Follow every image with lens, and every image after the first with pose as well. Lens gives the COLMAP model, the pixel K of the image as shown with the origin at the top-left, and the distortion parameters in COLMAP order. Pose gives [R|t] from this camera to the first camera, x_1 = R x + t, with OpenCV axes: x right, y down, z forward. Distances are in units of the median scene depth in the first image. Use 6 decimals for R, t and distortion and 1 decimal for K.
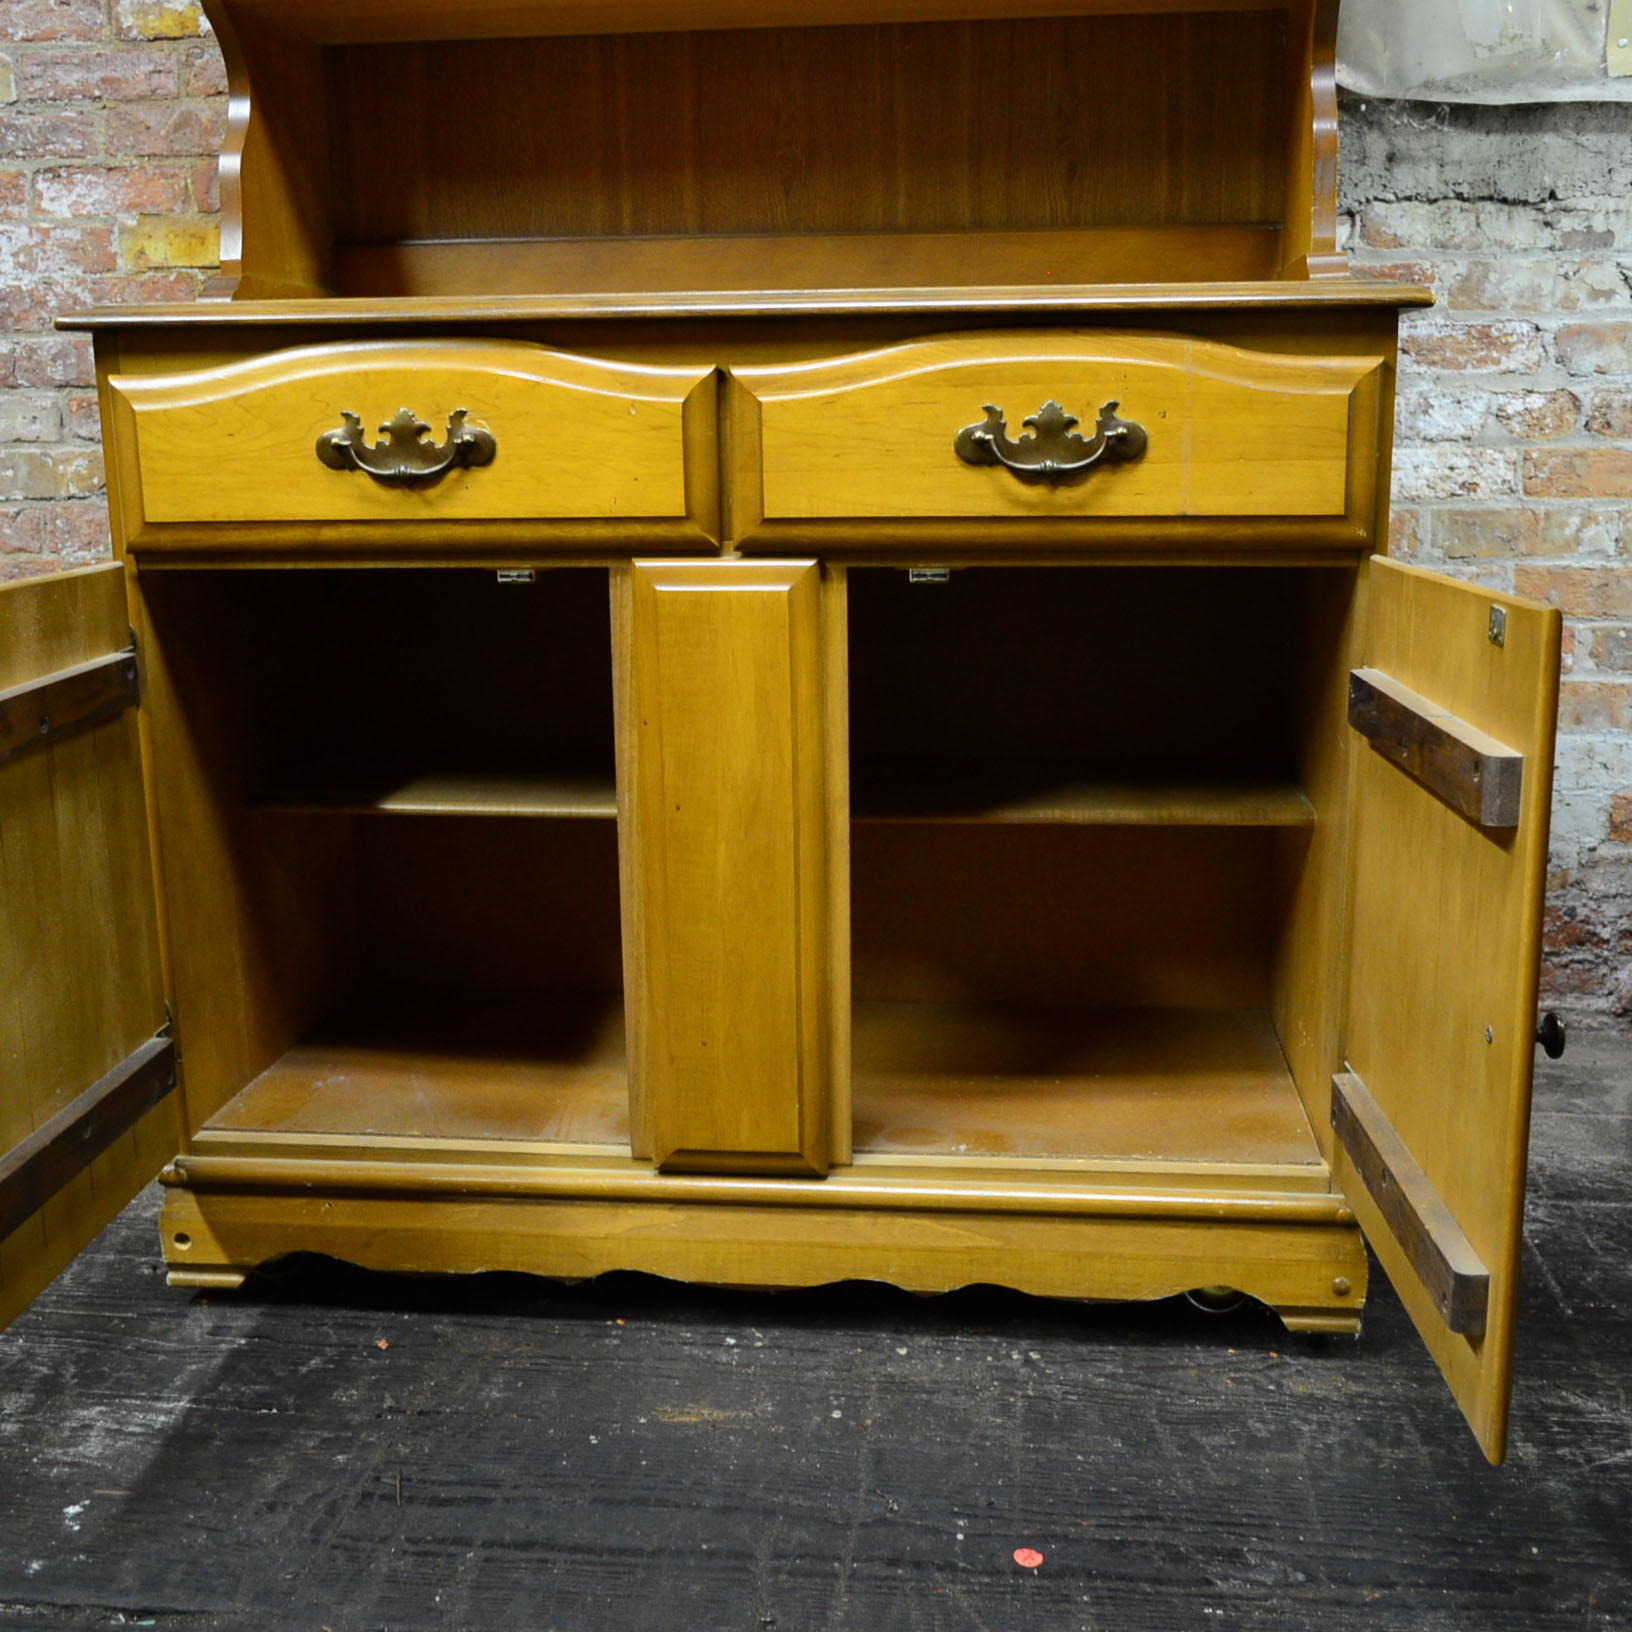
lens RADIAL K [[1895.7, 0, 842.9], [0, 1895.7, 832.2], [0, 0, 1]] dist [-0.013676, 0.000000]
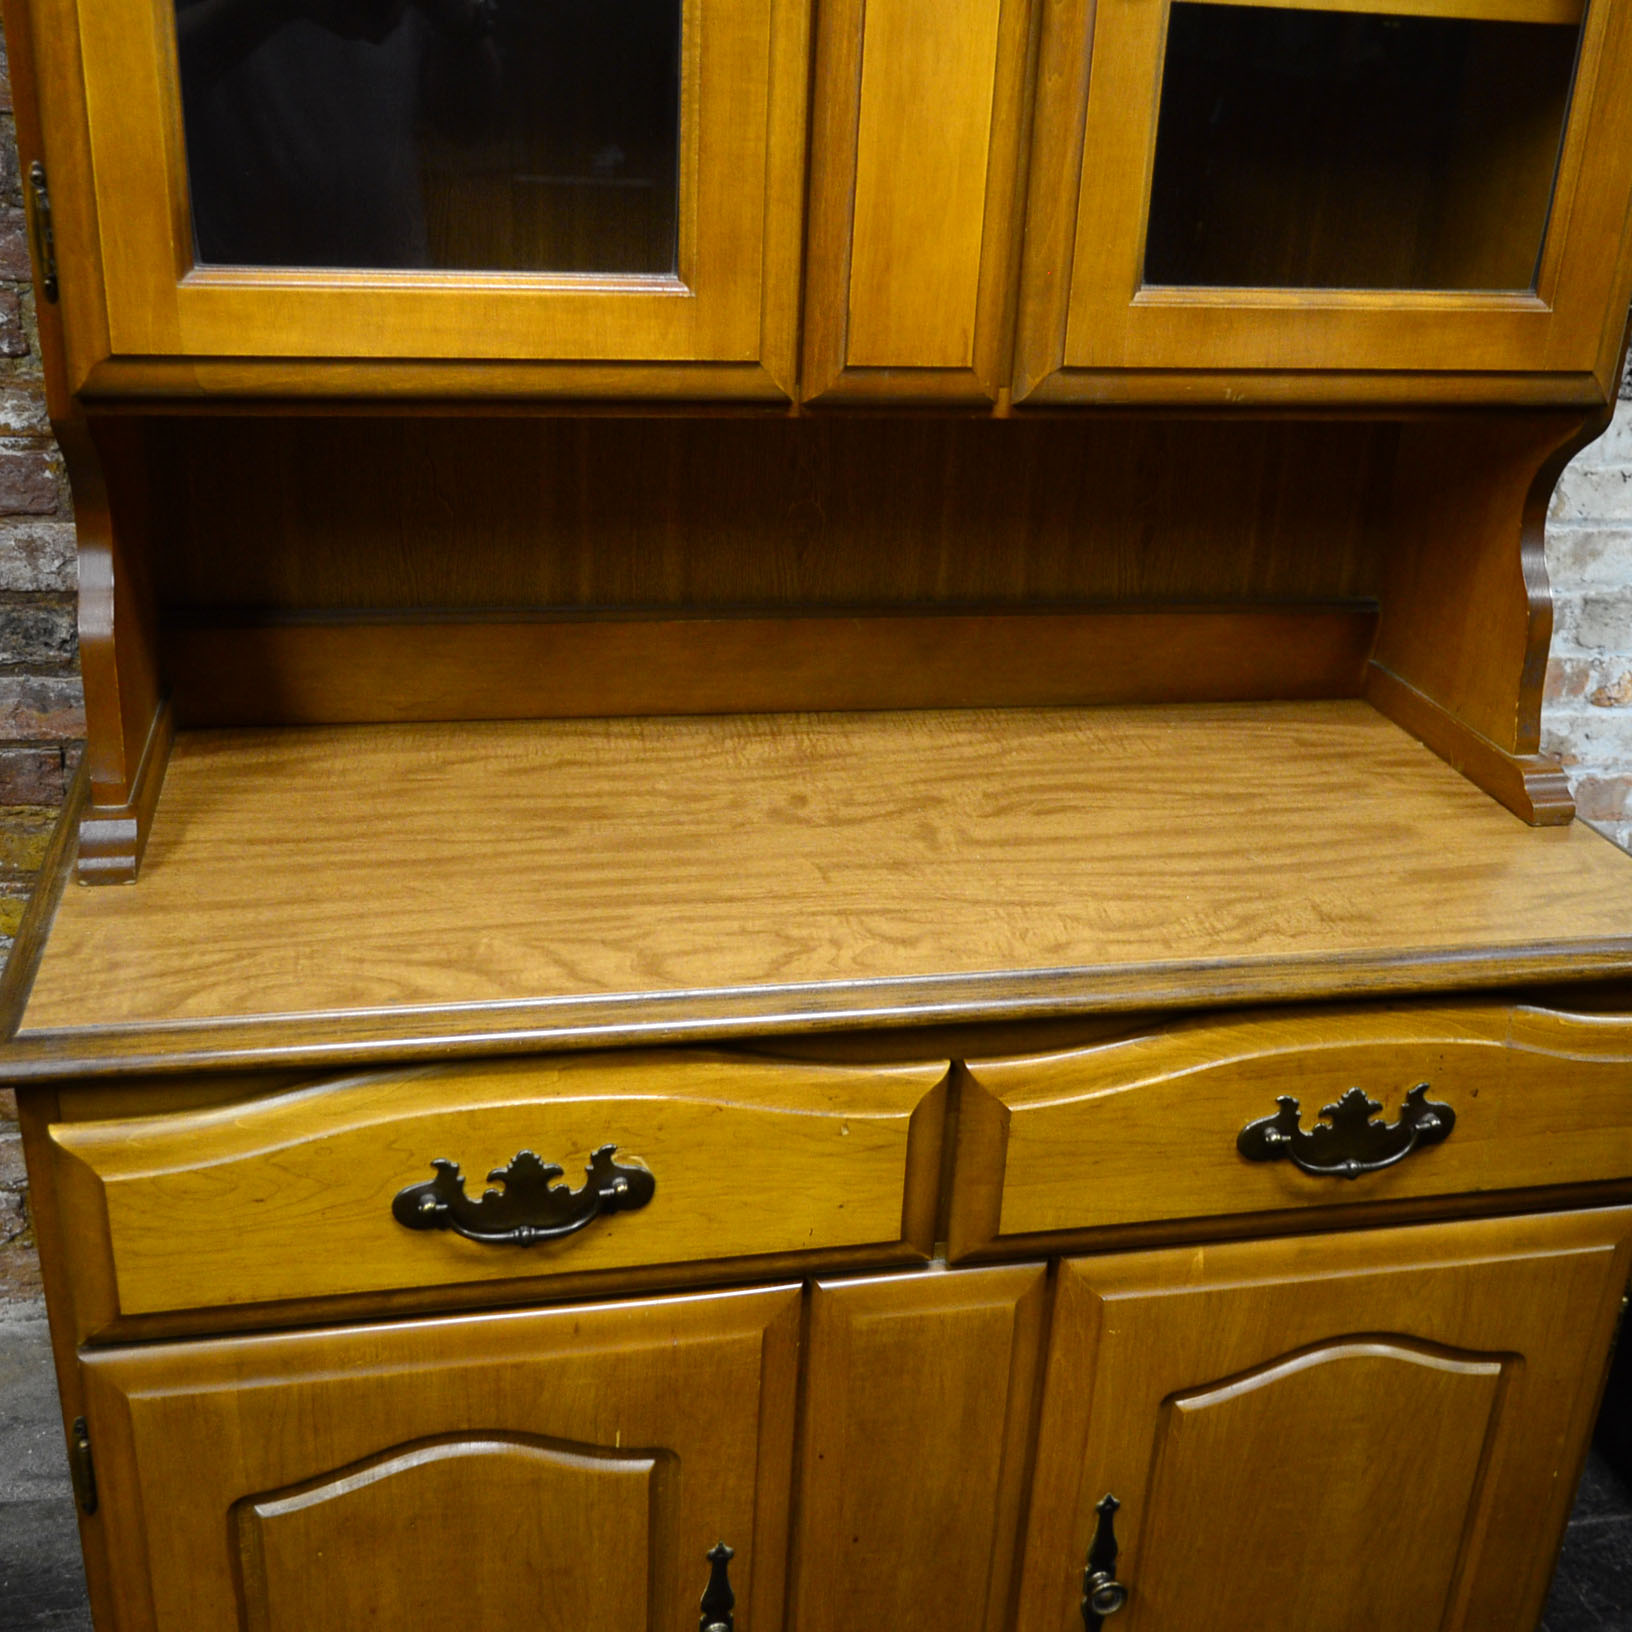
lens RADIAL K [[1895.7, 0, 827.0], [0, 1895.7, 826.2], [0, 0, 1]] dist [-0.013676, 0.000000]
pose [[0.946484, -0.072279, 0.314553, -0.321762], [0.007920, 0.979509, 0.201244, -0.460080], [-0.322653, -0.187983, 0.927662, 0.313154]]
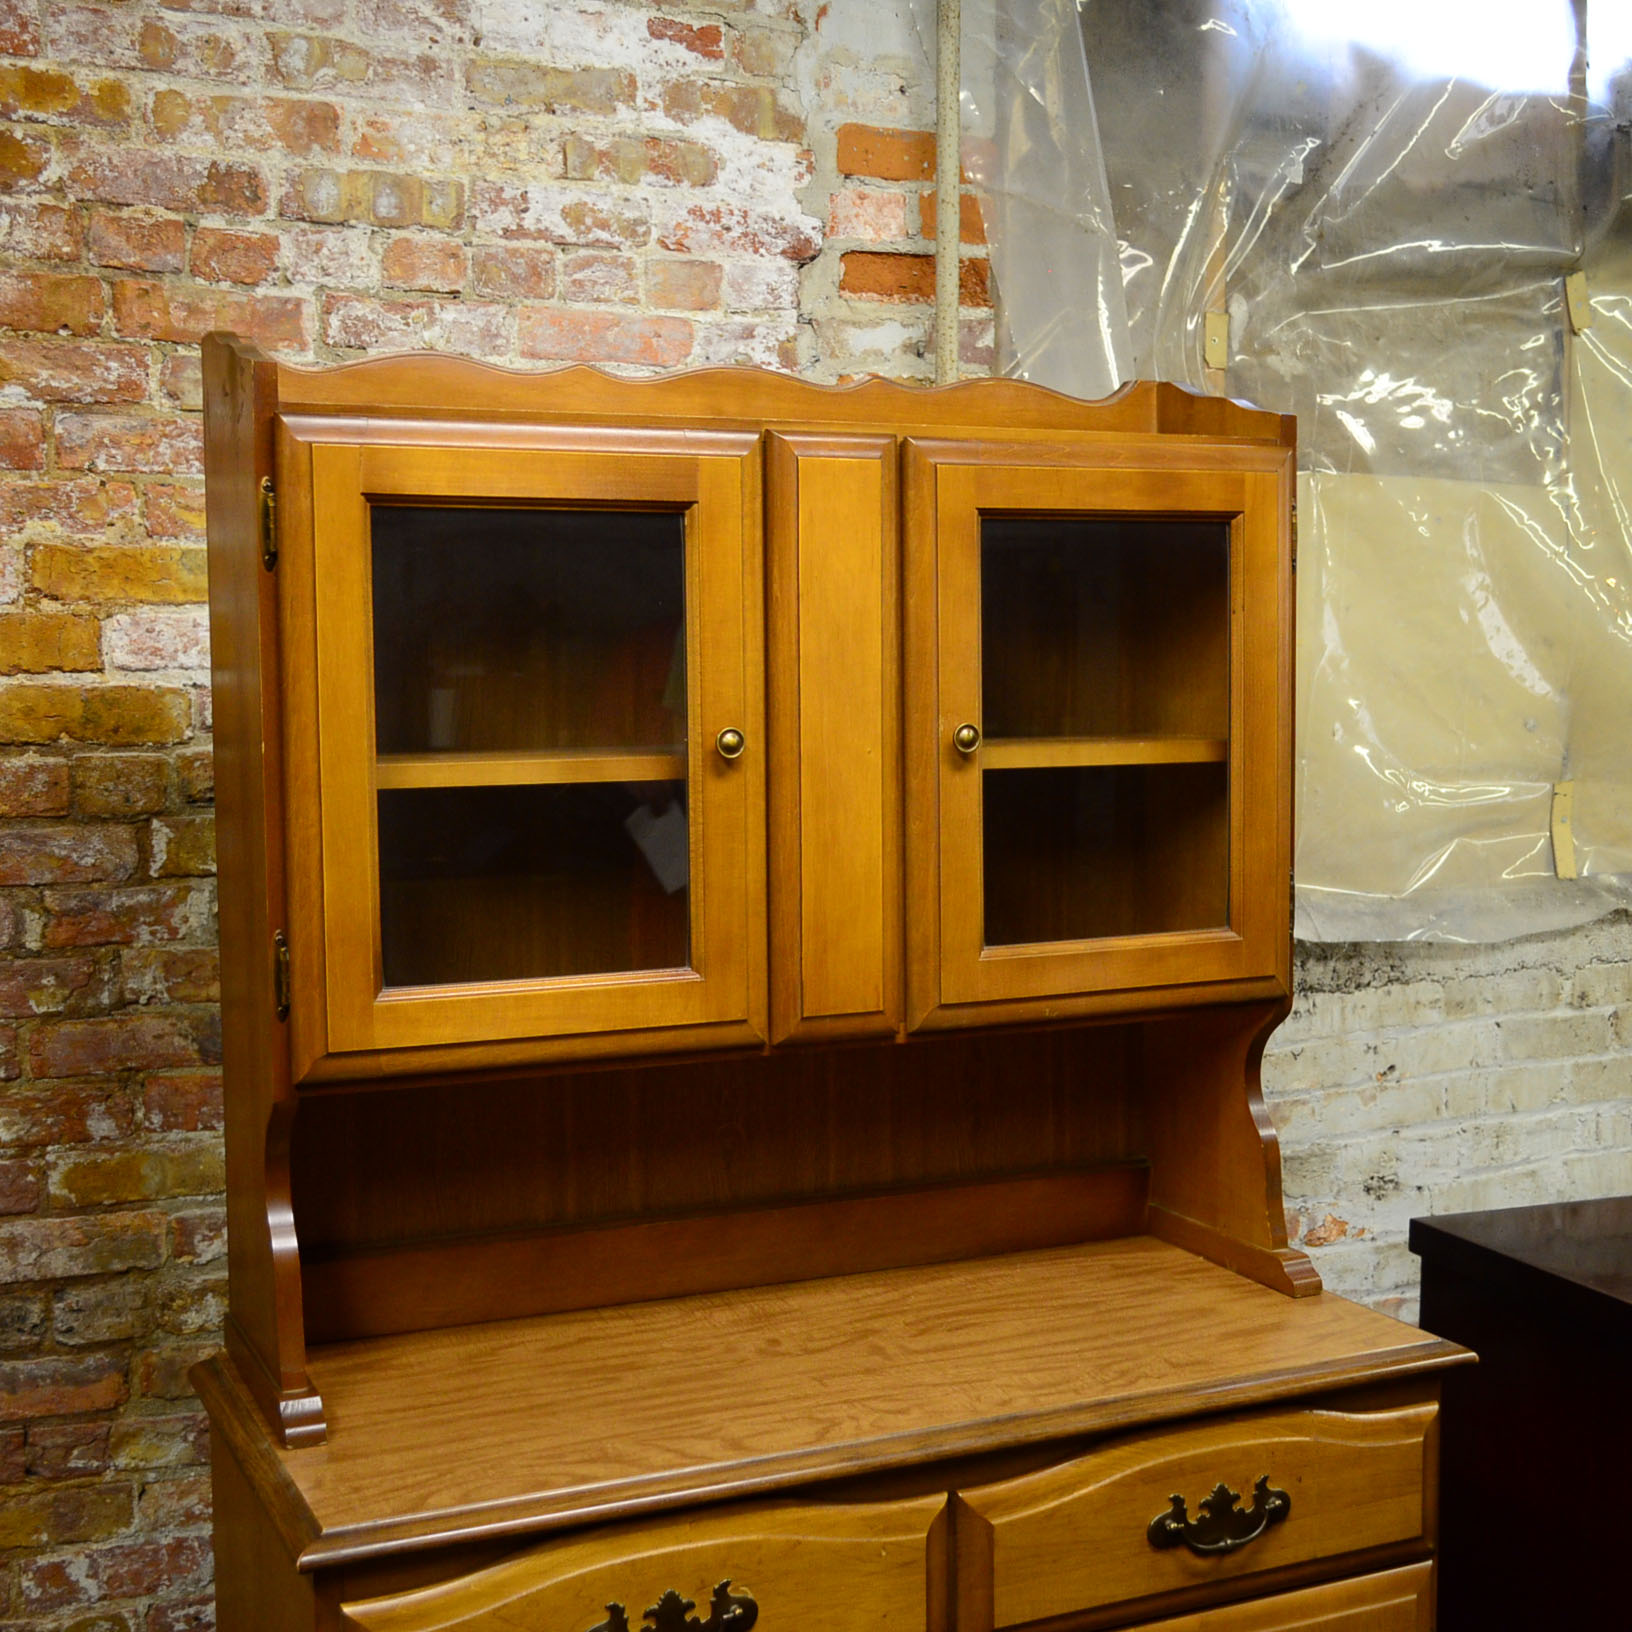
lens RADIAL K [[2226.0, 0, 831.0], [0, 2226.0, 821.8], [0, 0, 1]] dist [-0.022347, 0.000000]
pose [[0.856626, -0.032415, 0.514919, -0.697394], [0.107225, 0.987419, -0.116222, -0.448044], [-0.504673, 0.154771, 0.849324, -0.066808]]
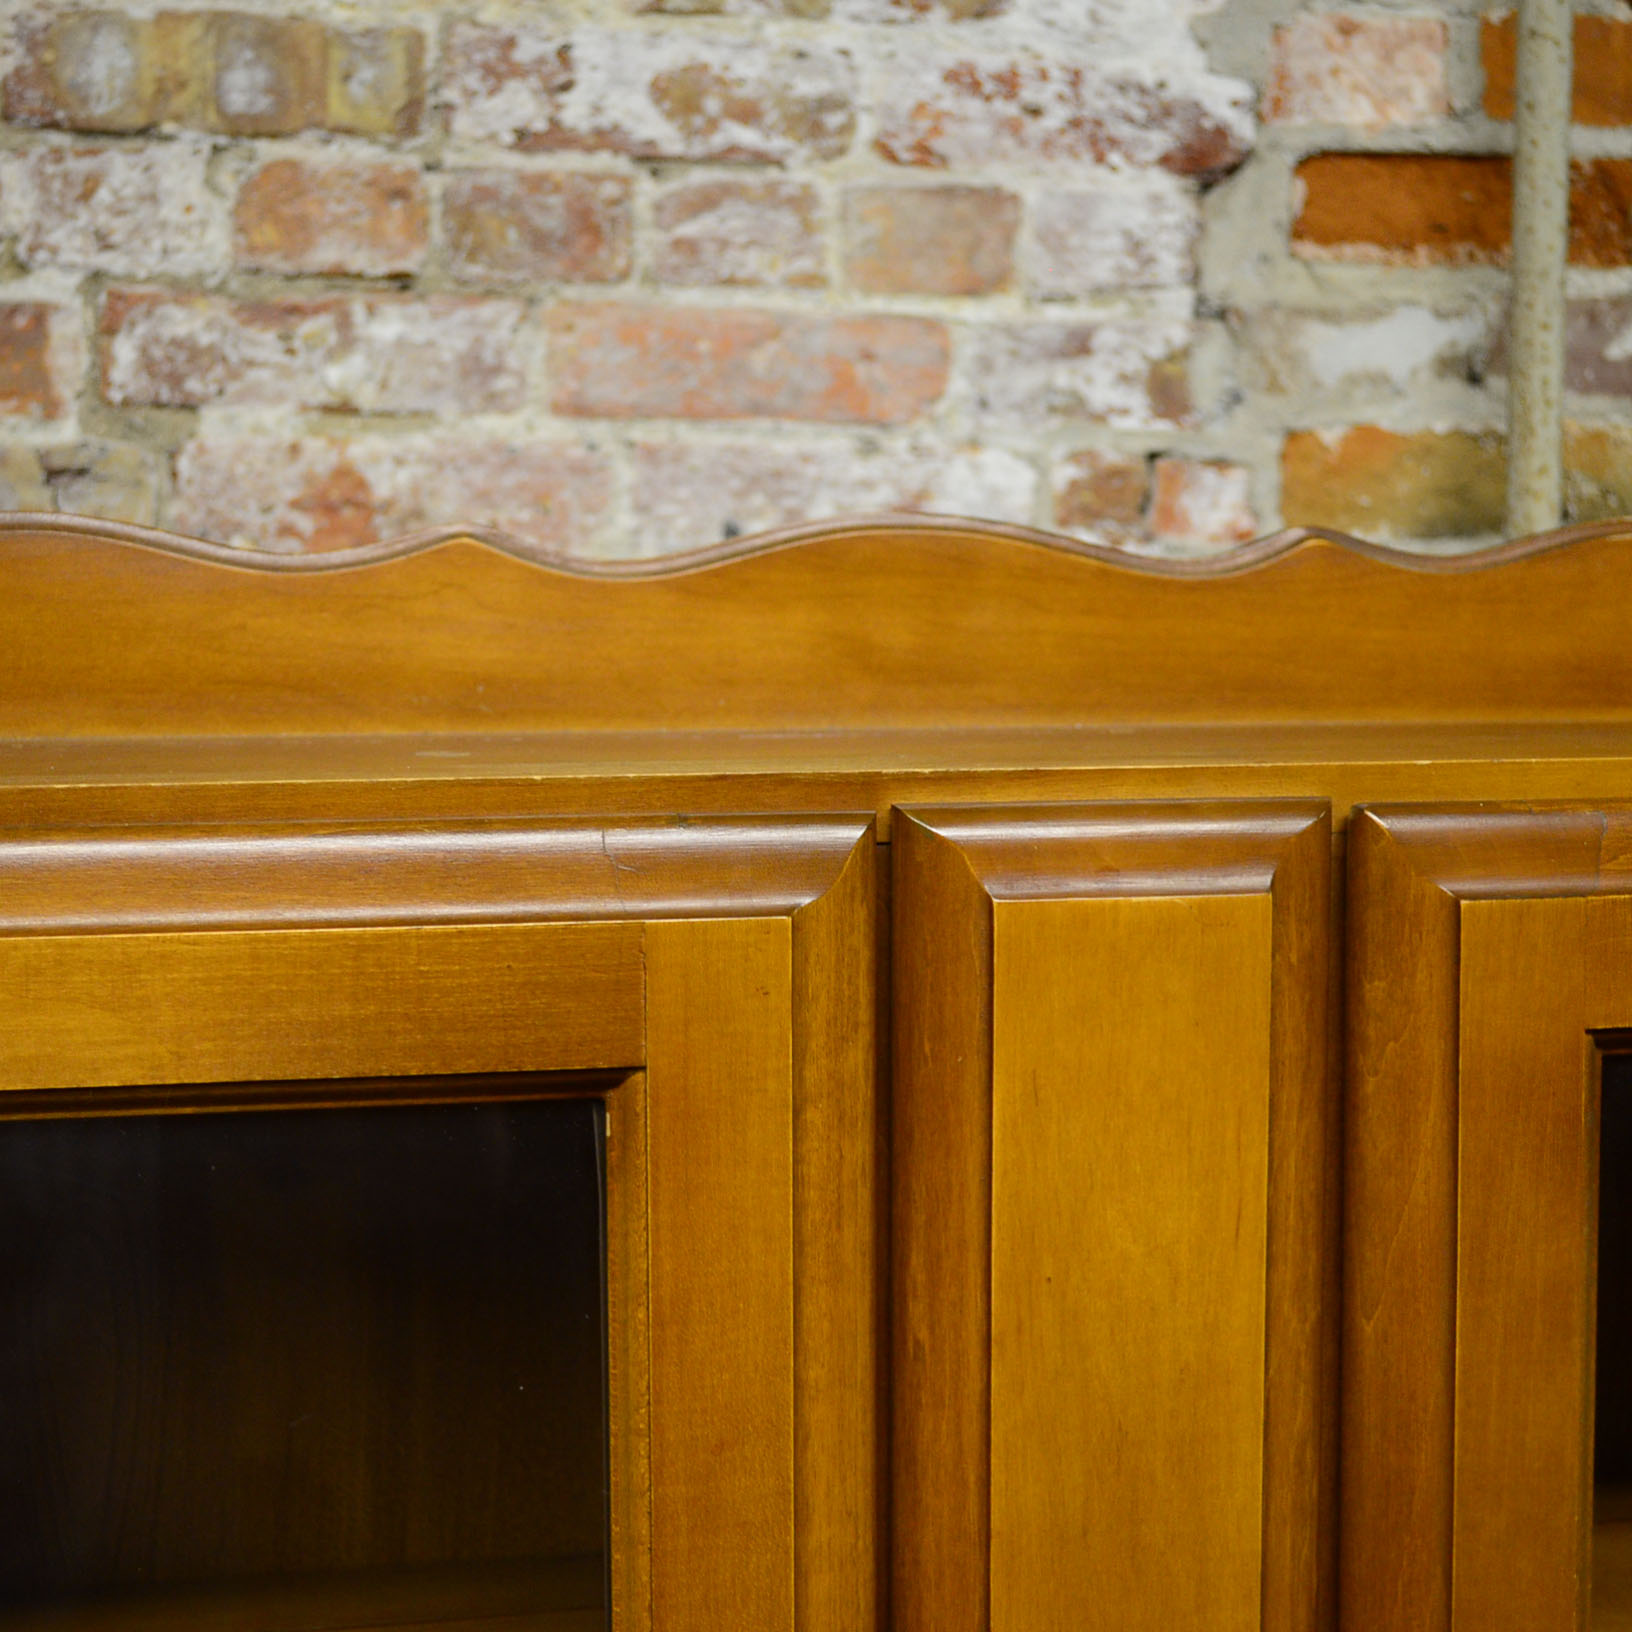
lens RADIAL K [[2821.9, 0, 829.2], [0, 2821.9, 827.9], [0, 0, 1]] dist [-0.028039, 0.000000]
pose [[0.943076, -0.014897, 0.332244, -0.263233], [0.061179, 0.989719, -0.129281, -0.740930], [-0.326902, 0.142249, 0.934291, 0.508260]]
